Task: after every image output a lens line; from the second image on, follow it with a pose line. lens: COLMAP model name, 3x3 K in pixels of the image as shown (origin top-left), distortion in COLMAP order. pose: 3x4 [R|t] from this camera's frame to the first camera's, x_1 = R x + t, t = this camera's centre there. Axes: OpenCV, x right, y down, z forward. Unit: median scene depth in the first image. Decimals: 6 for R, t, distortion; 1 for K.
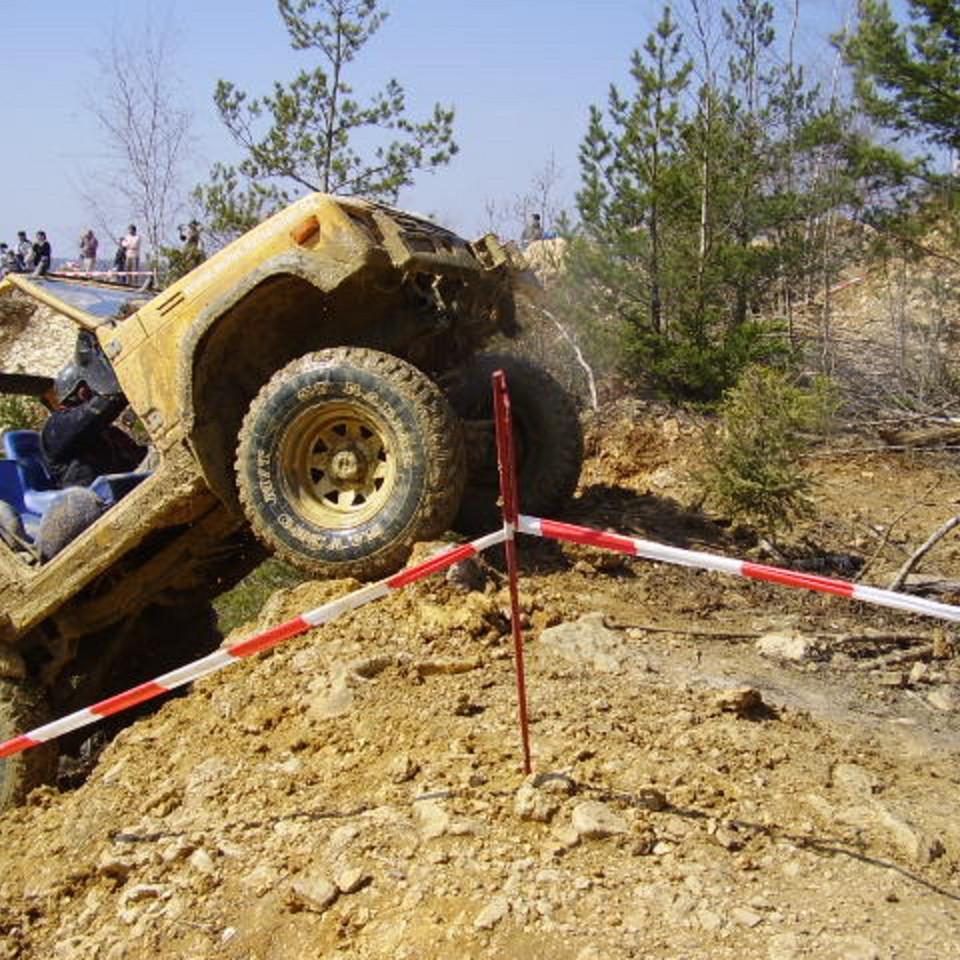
lens RADIAL K [[1451.7, 0, 499.8], [0, 1451.7, 453.7], [0, 0, 1]] dist [-0.160958, 0.056757]
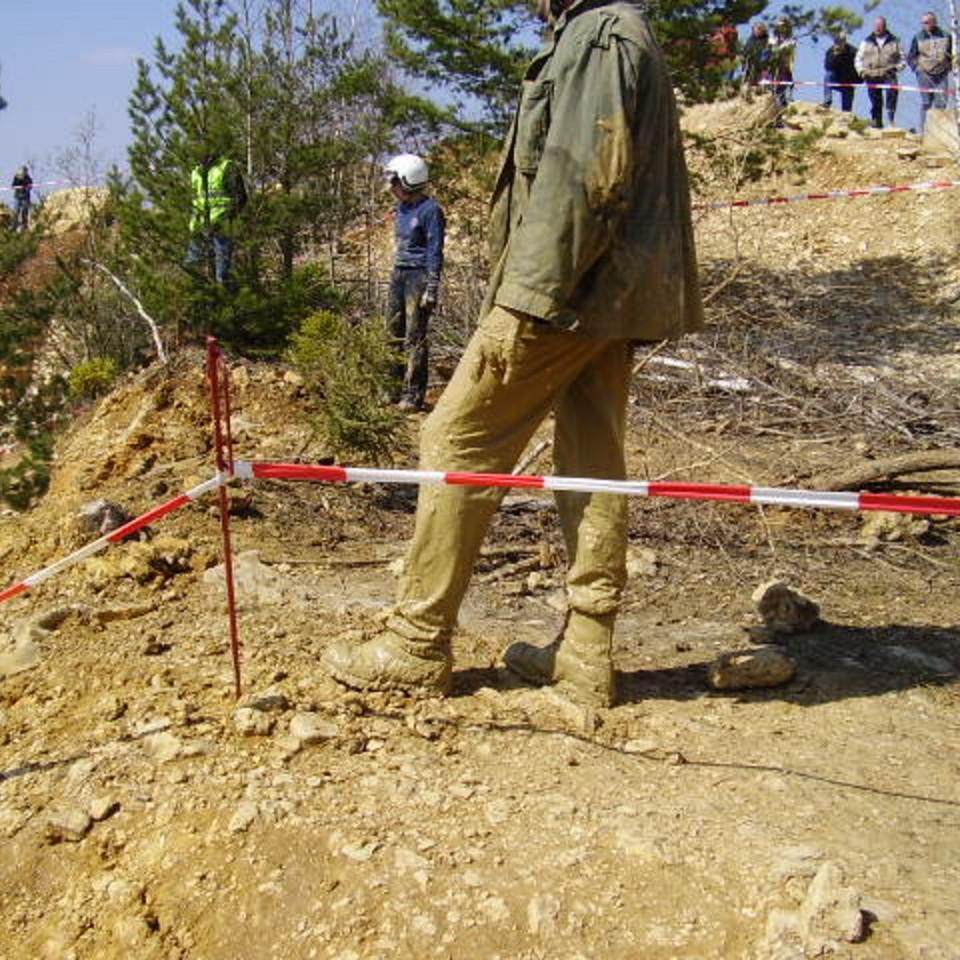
lens RADIAL K [[1451.7, 0, 499.8], [0, 1451.7, 453.7], [0, 0, 1]] dist [-0.160958, 0.056757]
pose [[0.944265, -0.068212, 0.322042, -0.107939], [0.055233, 0.997257, 0.049279, -0.006024], [-0.324520, -0.028745, 0.945442, -0.085266]]
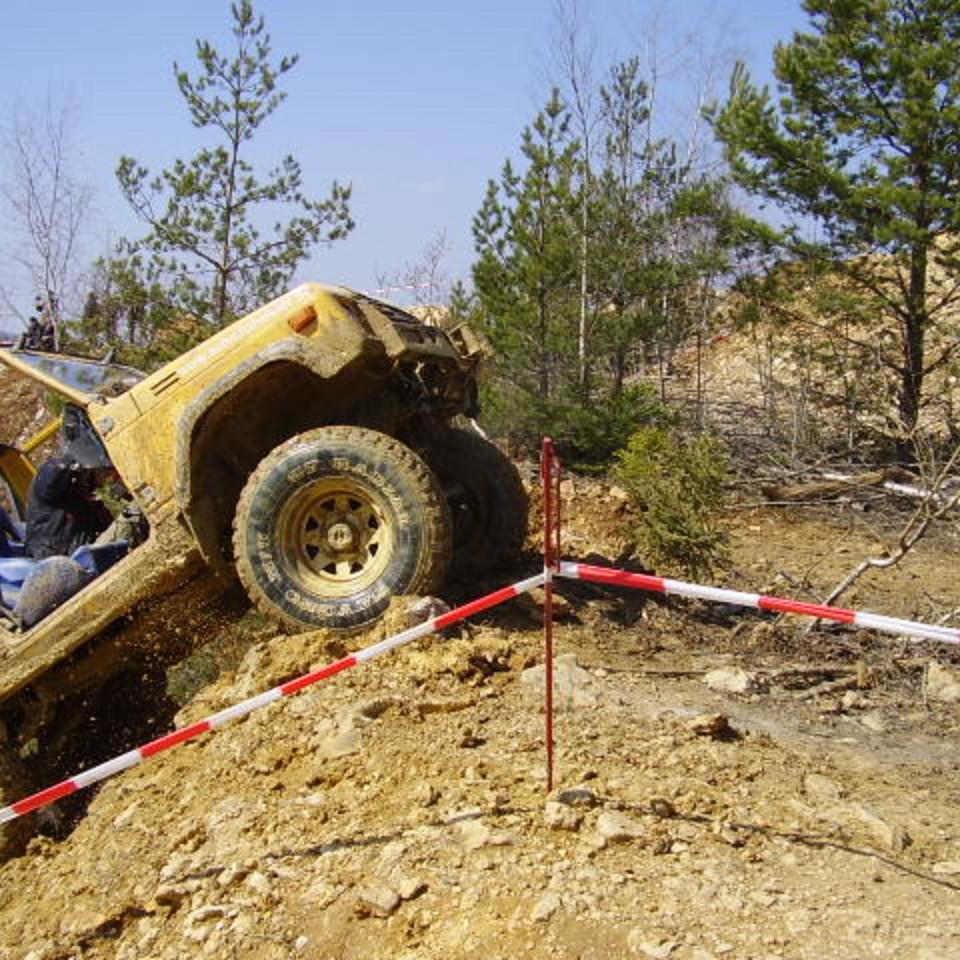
lens RADIAL K [[1451.7, 0, 499.8], [0, 1451.7, 453.7], [0, 0, 1]] dist [-0.160958, 0.056757]
pose [[0.994145, -0.015361, 0.106956, -0.109041], [0.020084, 0.998864, -0.043219, 0.003879], [-0.106171, 0.045114, 0.993324, -0.107211]]
